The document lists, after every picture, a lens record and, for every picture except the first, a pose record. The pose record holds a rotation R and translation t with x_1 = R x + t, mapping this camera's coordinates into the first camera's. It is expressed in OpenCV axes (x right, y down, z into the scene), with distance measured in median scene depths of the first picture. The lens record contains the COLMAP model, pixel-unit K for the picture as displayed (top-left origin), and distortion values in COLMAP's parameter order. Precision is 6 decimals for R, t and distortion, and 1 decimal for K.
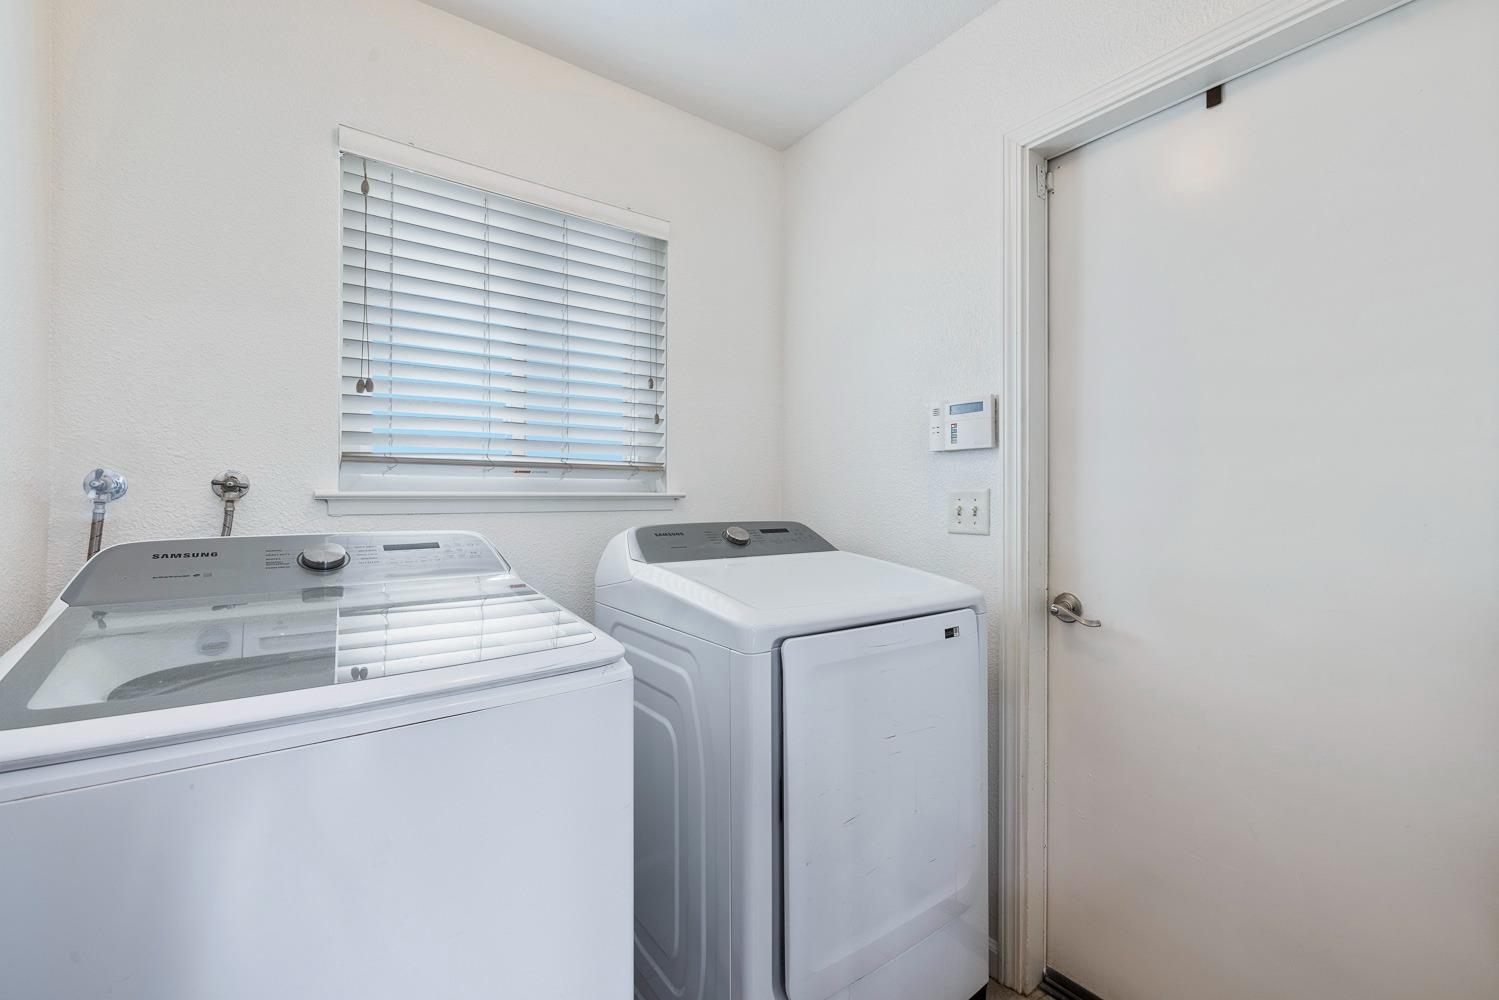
lens RADIAL K [[633.9, 0, 750.4], [0, 633.9, 495.1], [0, 0, 1]] dist [0.000717, -0.000047]
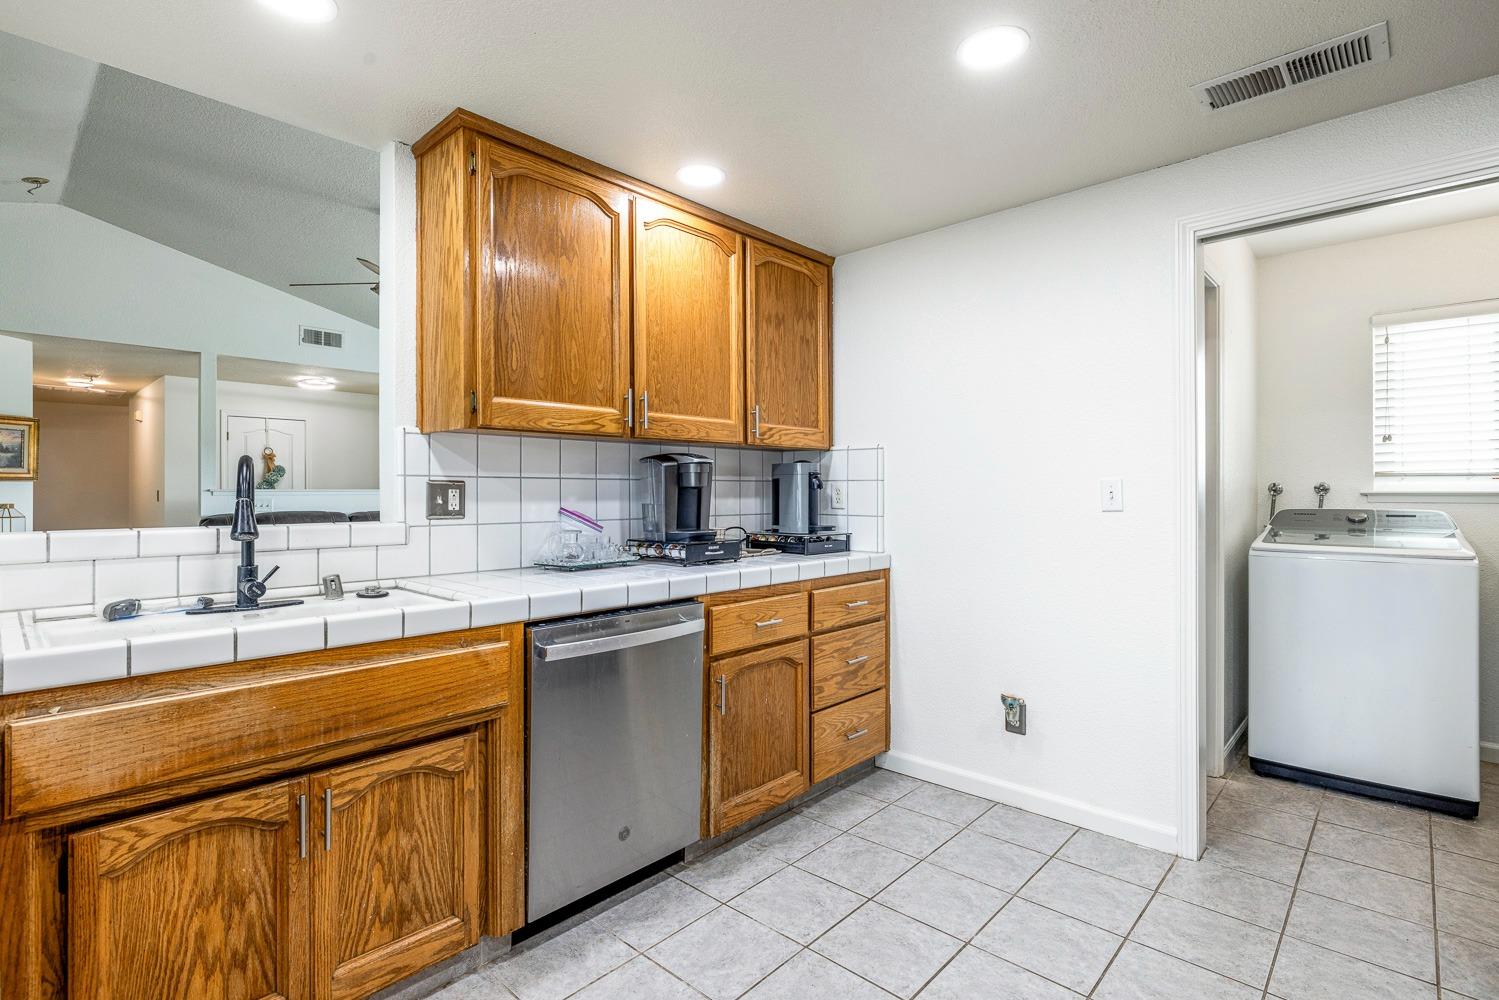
lens RADIAL K [[712.4, 0, 750.5], [0, 712.4, 494.5], [0, 0, 1]] dist [0.000523, 0.000435]
pose [[0.191254, -0.006608, -0.981518, 1.510463], [0.005603, 0.999968, -0.005640, 0.010747], [0.981525, -0.004420, 0.191285, -1.750524]]
